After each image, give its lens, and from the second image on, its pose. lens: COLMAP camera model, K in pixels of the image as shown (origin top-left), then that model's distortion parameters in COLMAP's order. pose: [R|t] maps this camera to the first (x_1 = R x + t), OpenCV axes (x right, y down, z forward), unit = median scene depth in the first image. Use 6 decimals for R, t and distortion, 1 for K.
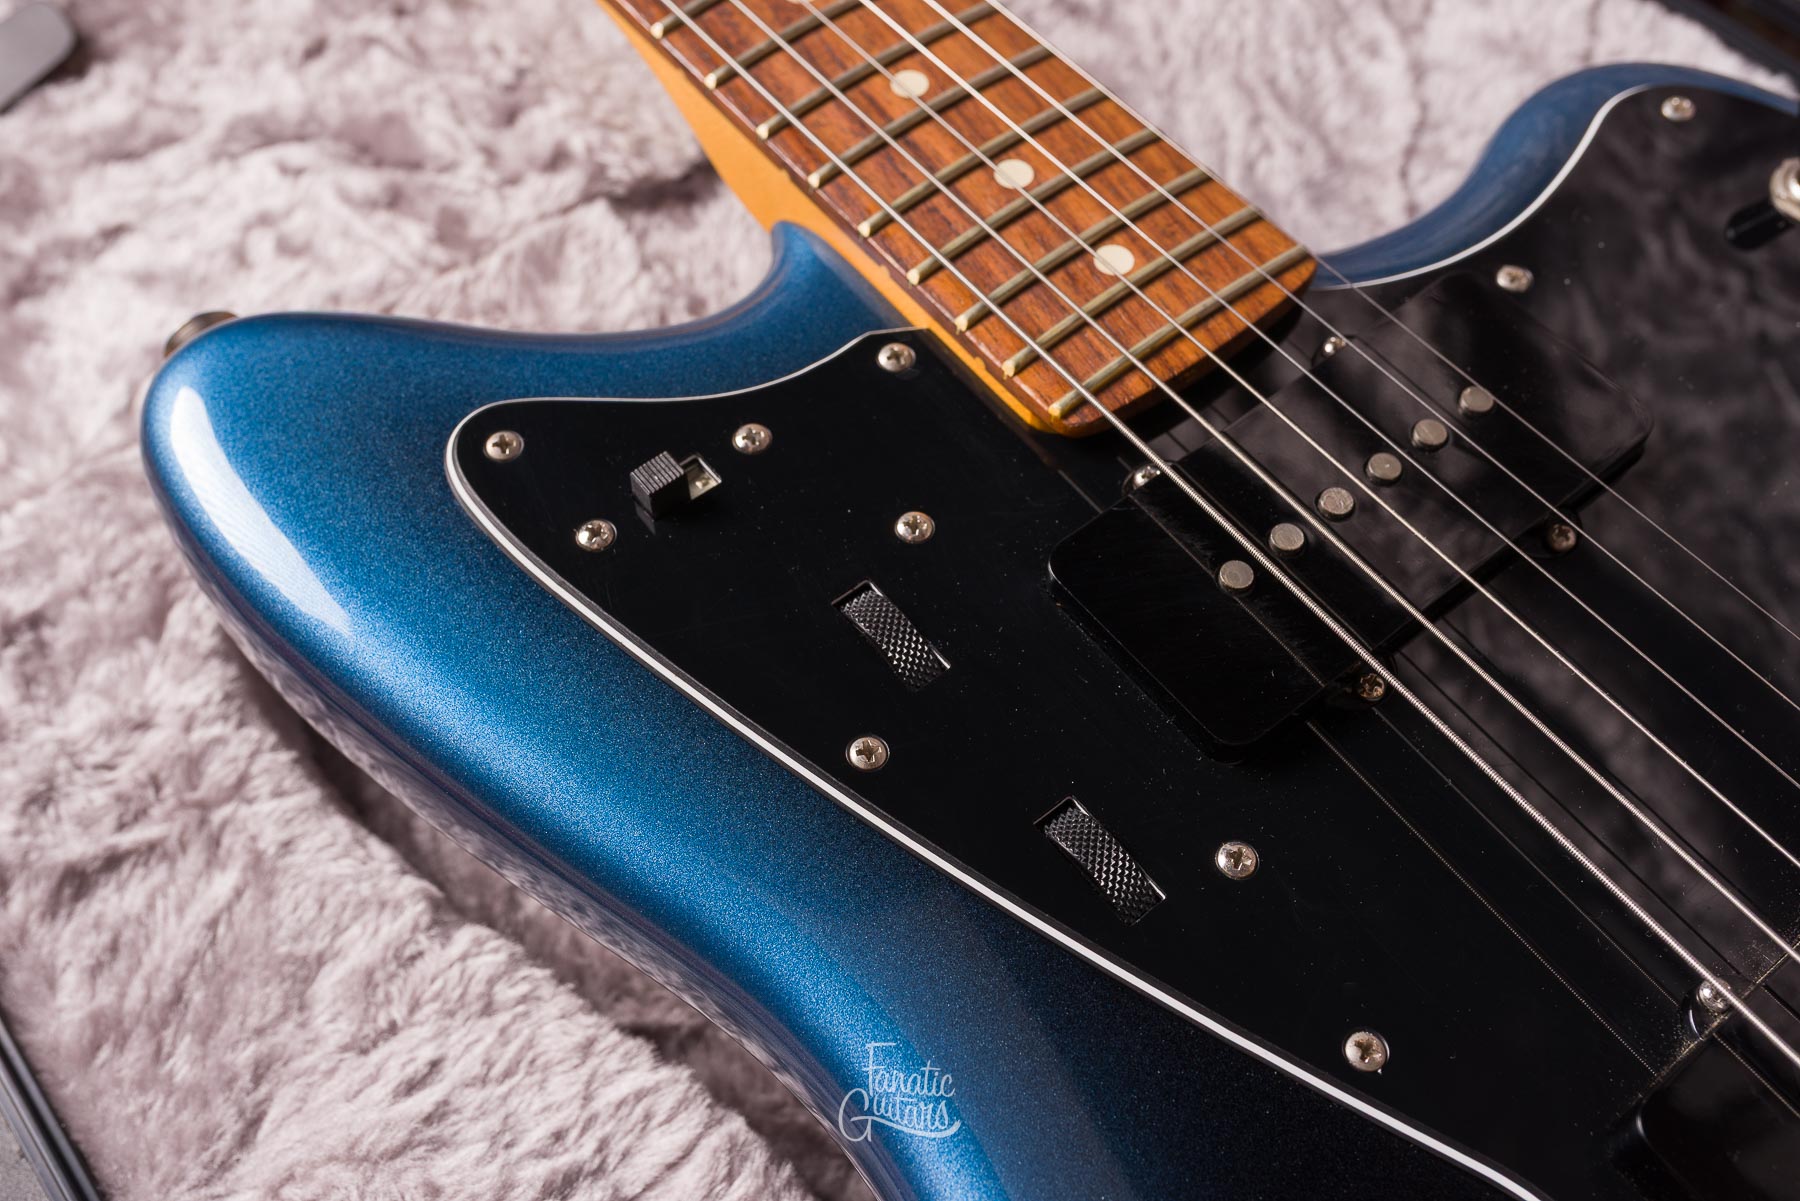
lens RADIAL K [[1829.4, 0, 899.2], [0, 1829.4, 601.7], [0, 0, 1]] dist [0.002907, 0.005479]
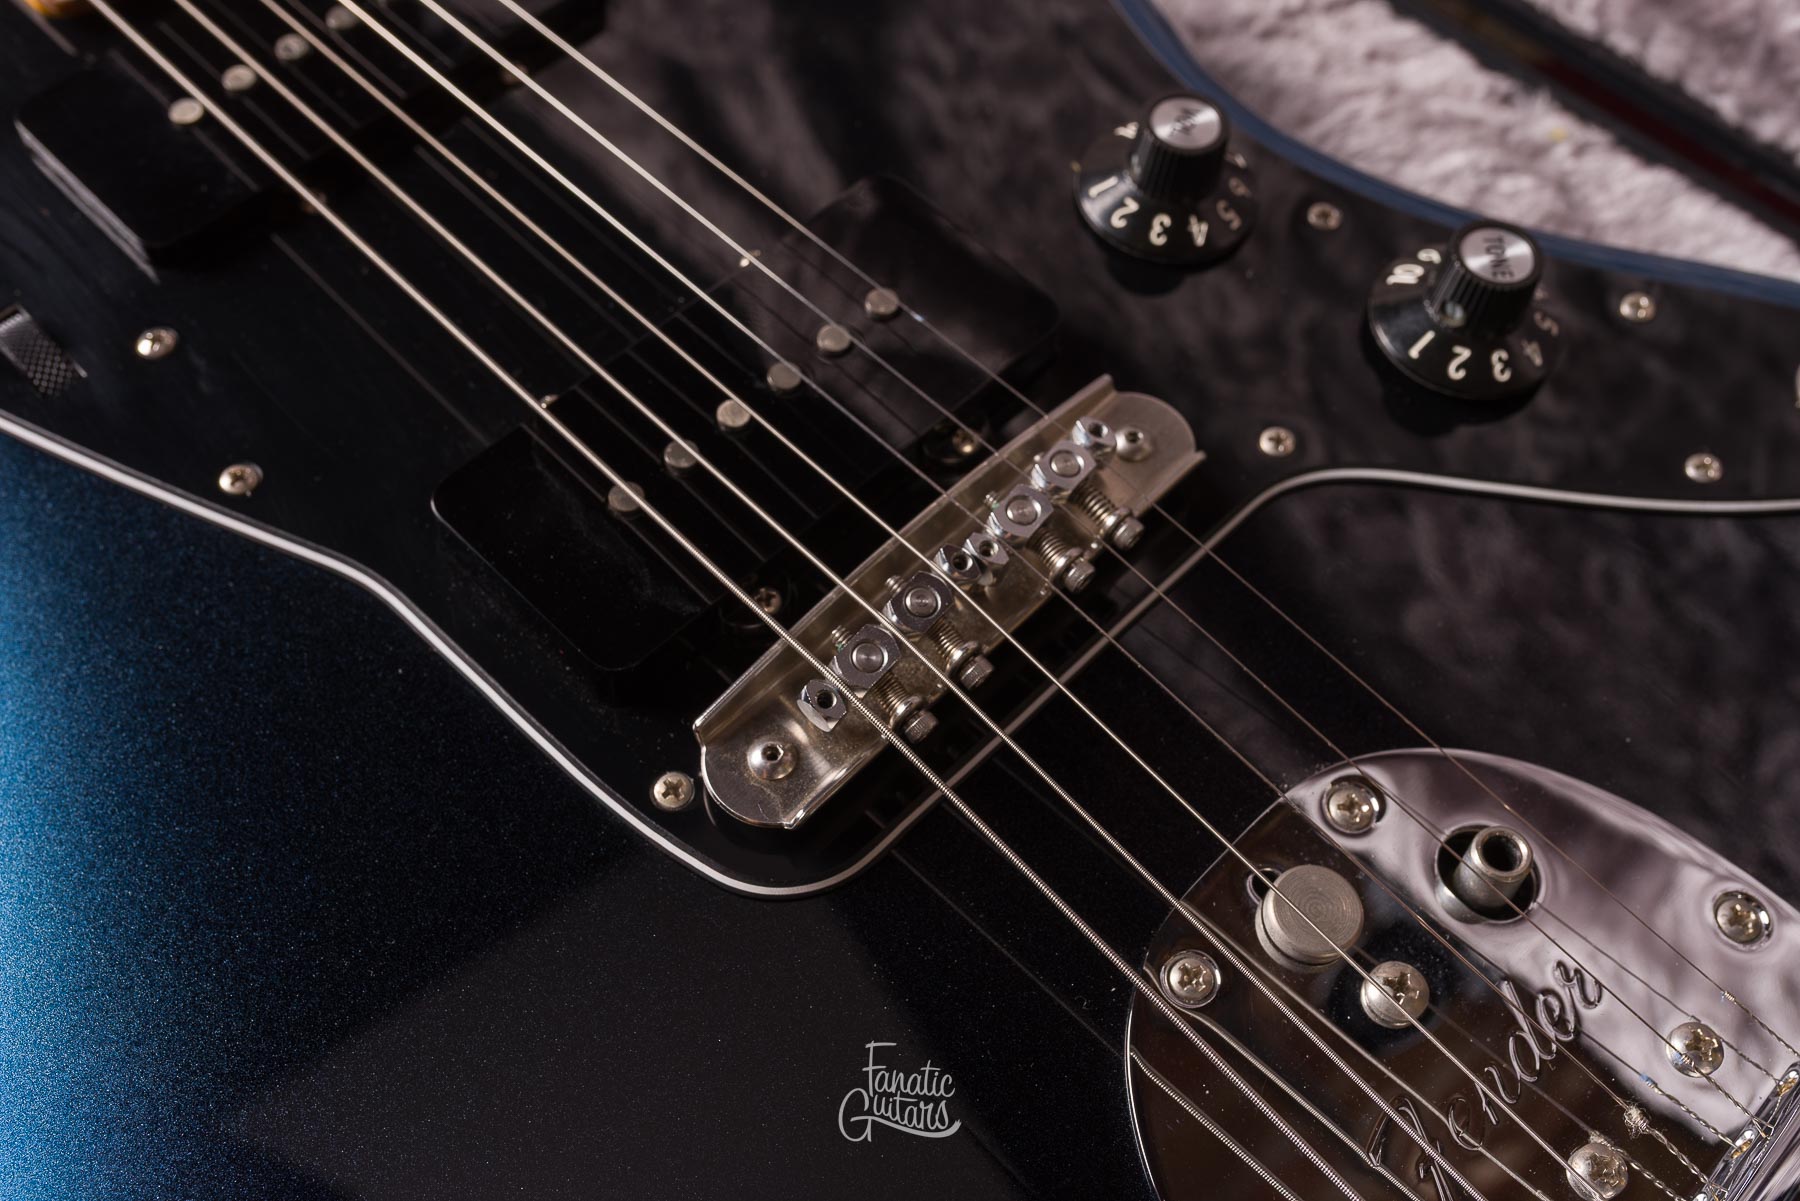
lens RADIAL K [[1842.9, 0, 899.9], [0, 1842.9, 599.5], [0, 0, 1]] dist [0.003121, 0.007047]
pose [[0.993088, -0.087897, 0.077790, 0.414838], [0.085094, 0.995623, 0.038639, 0.226703], [-0.080846, -0.031753, 0.996221, -0.135028]]
